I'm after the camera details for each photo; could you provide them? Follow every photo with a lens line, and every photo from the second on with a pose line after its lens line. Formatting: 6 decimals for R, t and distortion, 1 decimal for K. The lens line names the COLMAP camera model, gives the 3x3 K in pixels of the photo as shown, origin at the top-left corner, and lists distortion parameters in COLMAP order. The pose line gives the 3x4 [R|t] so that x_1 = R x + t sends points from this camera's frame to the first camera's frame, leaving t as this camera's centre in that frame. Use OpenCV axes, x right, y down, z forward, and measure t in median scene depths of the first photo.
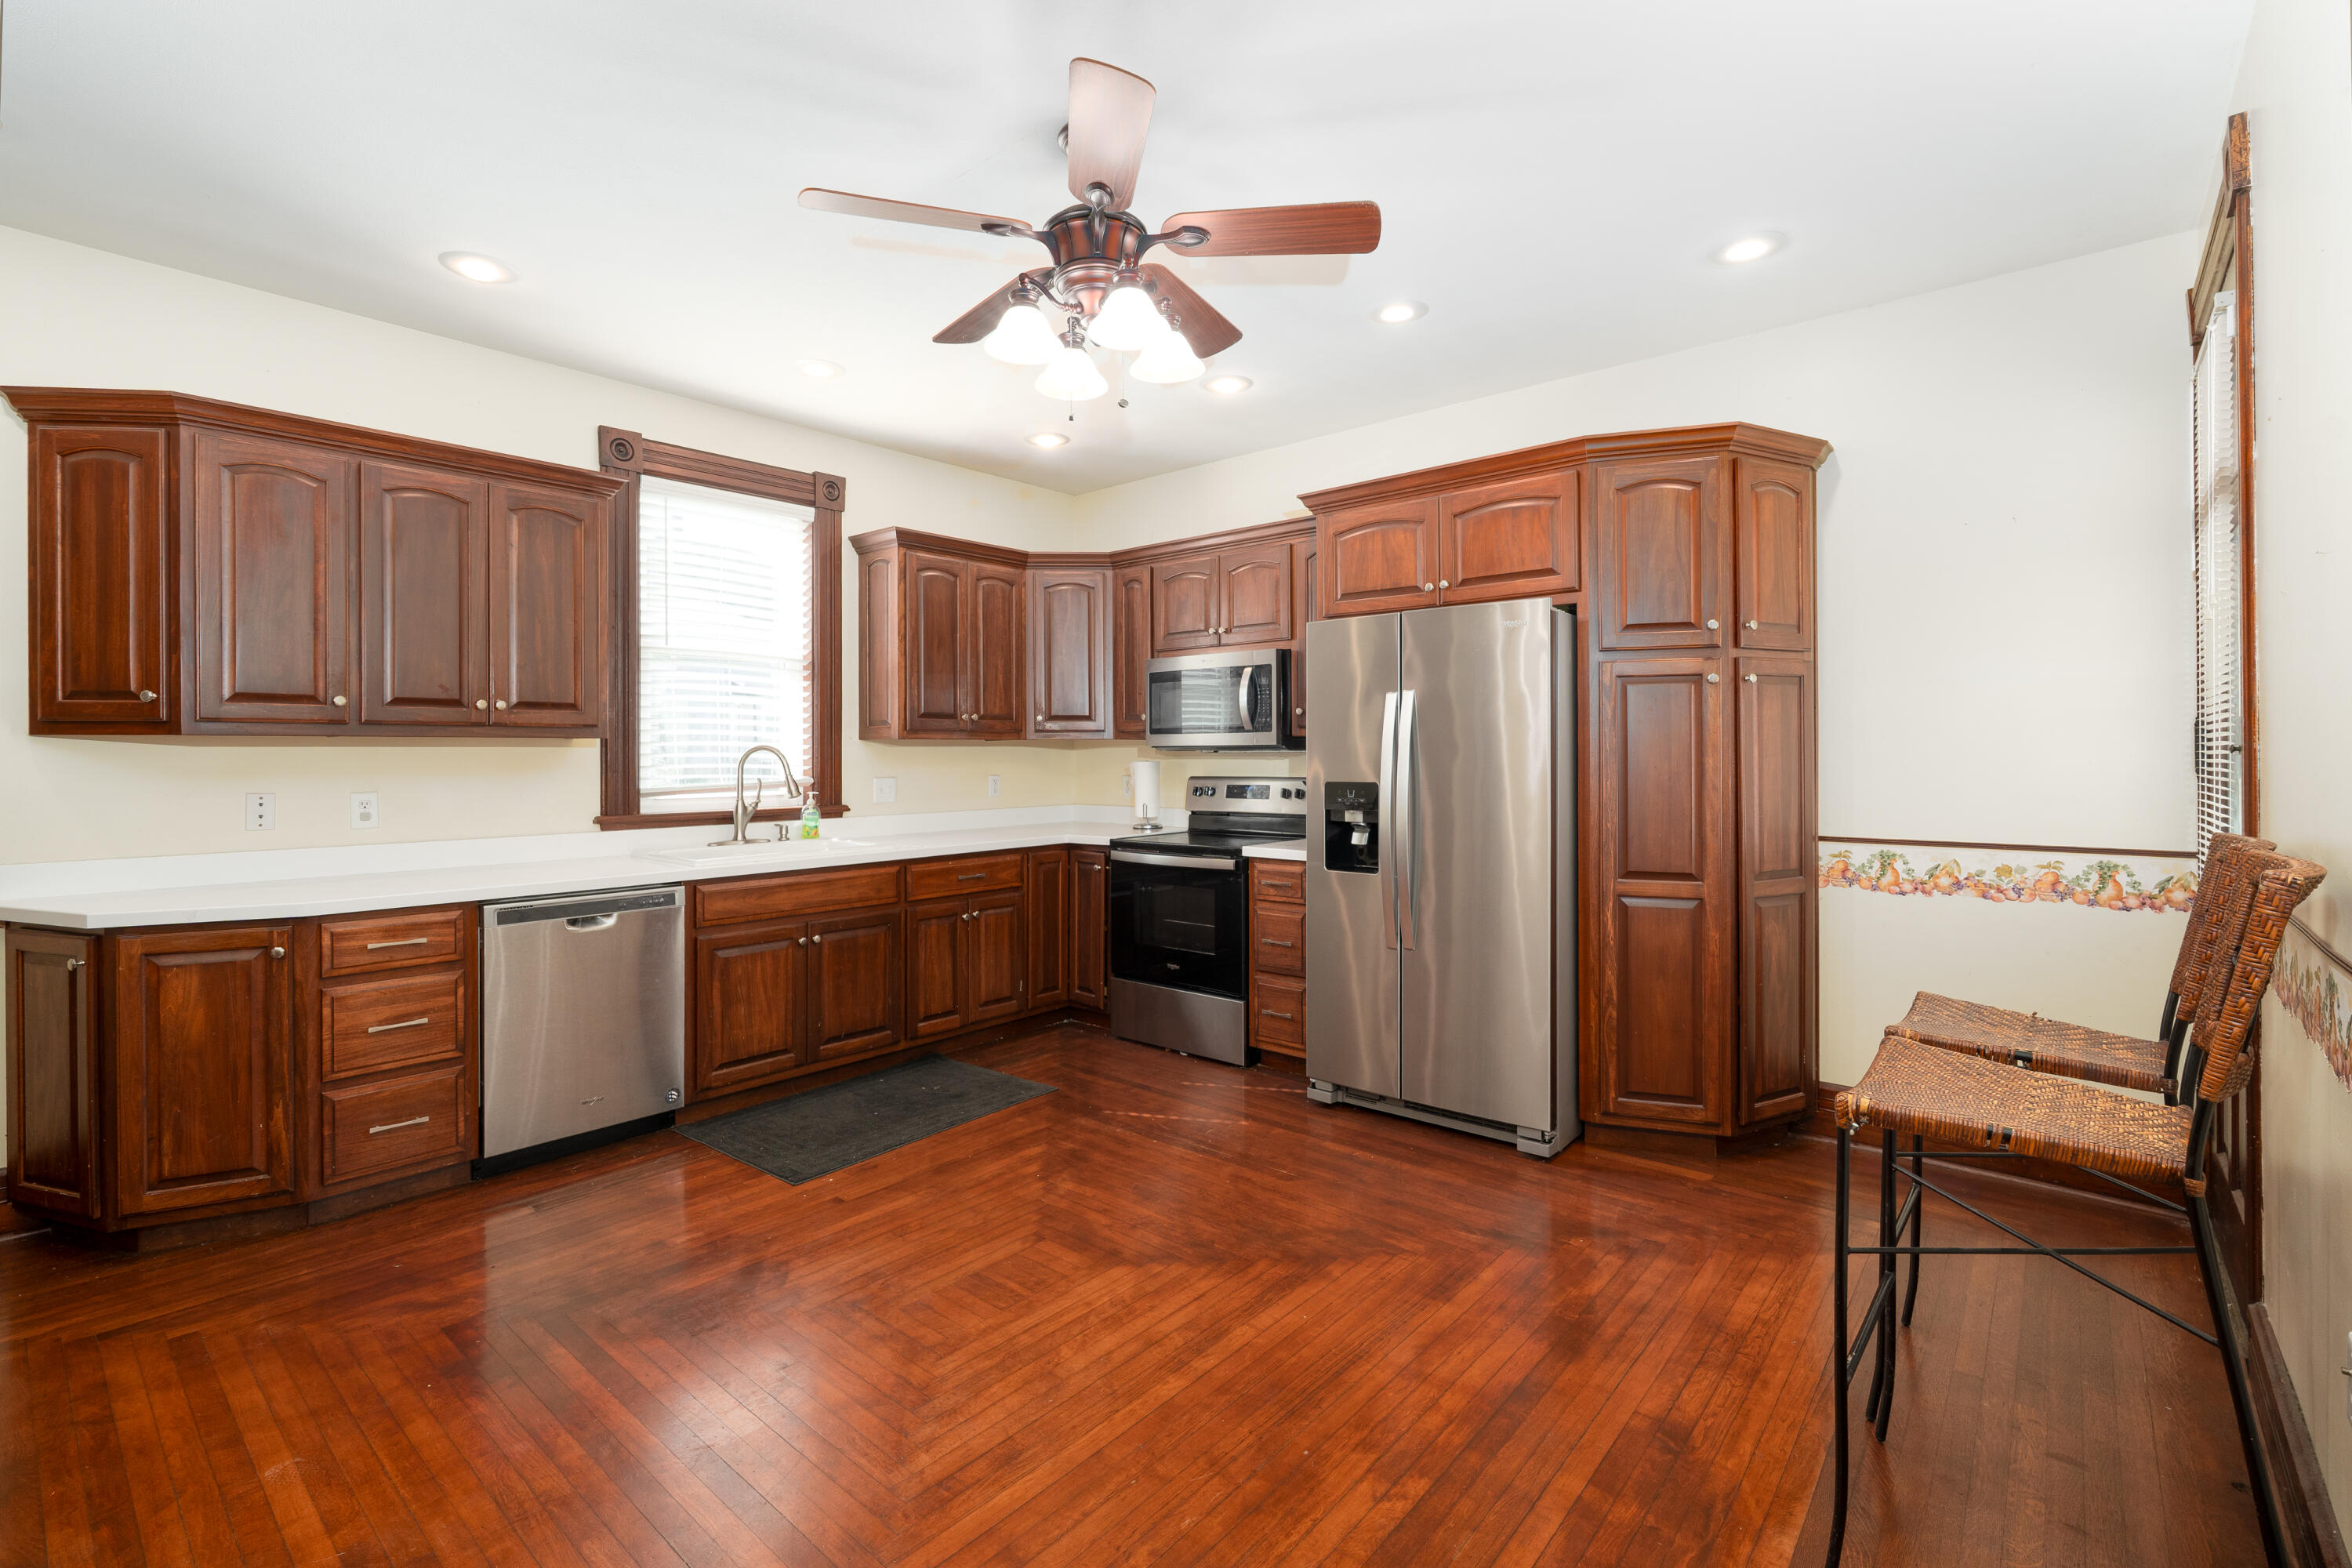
lens RADIAL K [[1044.1, 0, 1177.3], [0, 1044.1, 765.8], [0, 0, 1]] dist [-0.005553, -0.000669]
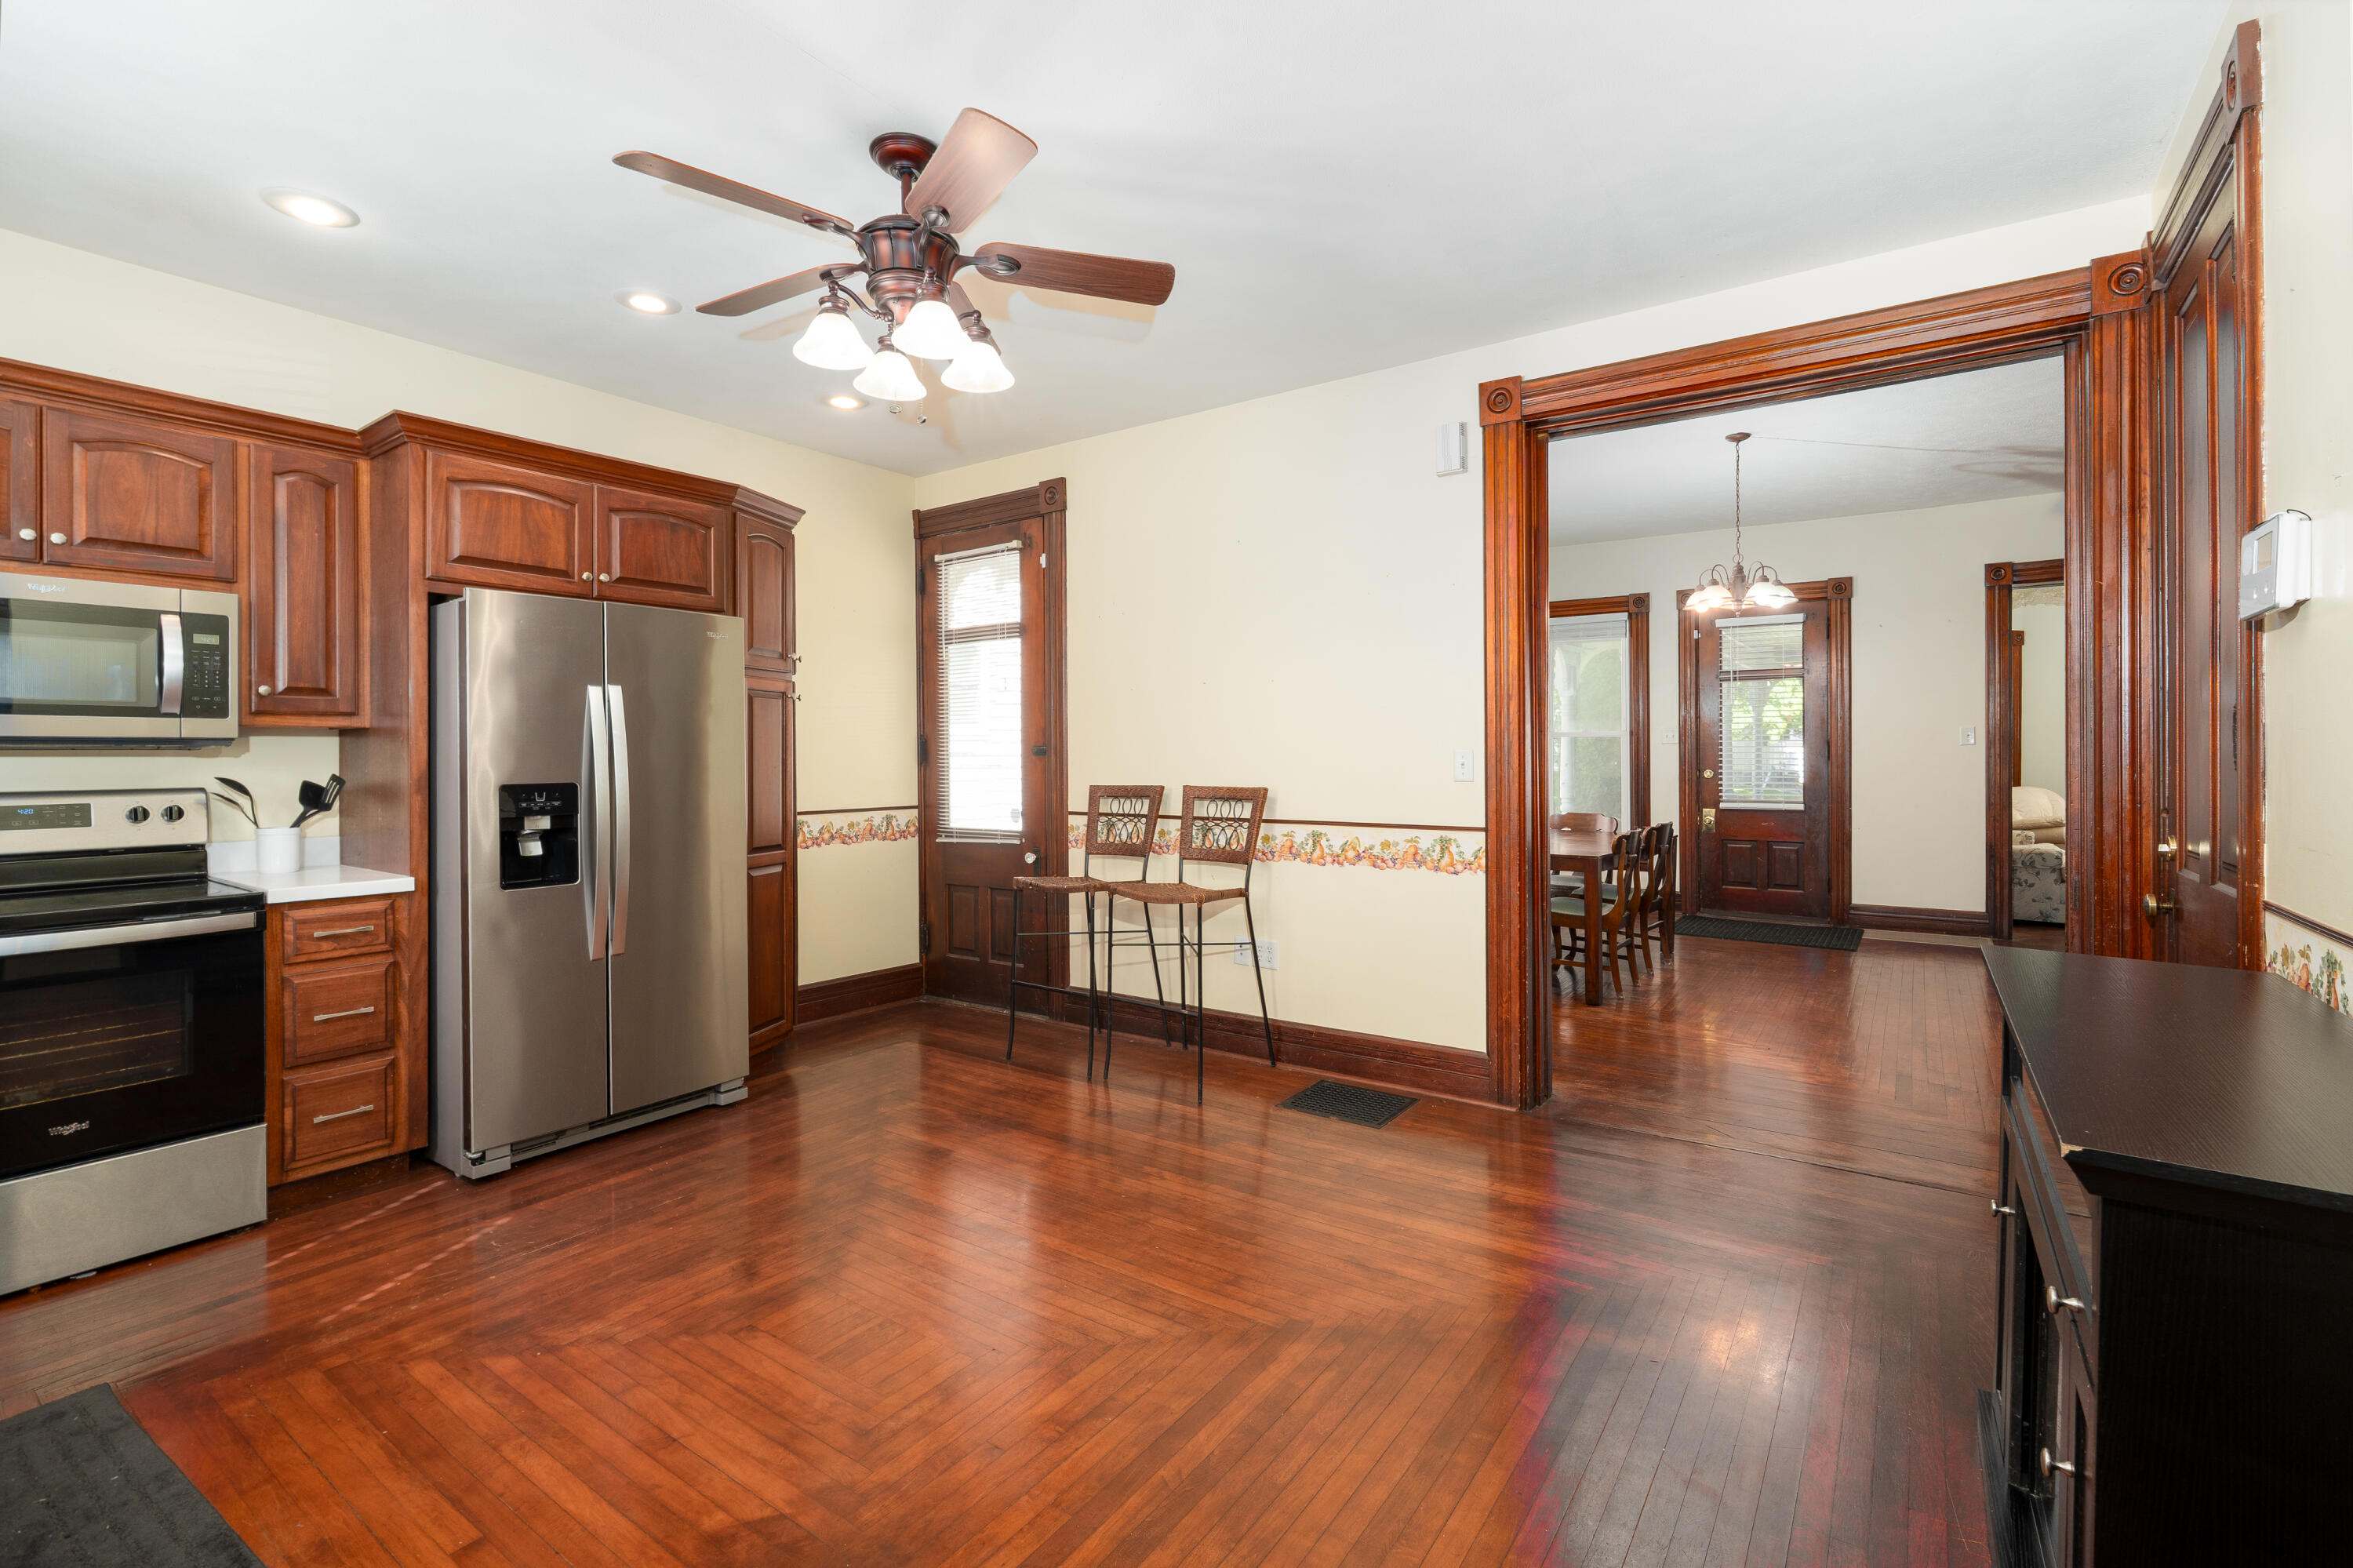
lens RADIAL K [[1044.6, 0, 1175.8], [0, 1044.6, 767.7], [0, 0, 1]] dist [-0.005553, -0.000669]
pose [[-0.098084, -0.010024, 0.995128, -1.142676], [0.013942, 0.999837, 0.011446, -0.000561], [-0.995080, 0.014997, -0.097928, 0.847123]]
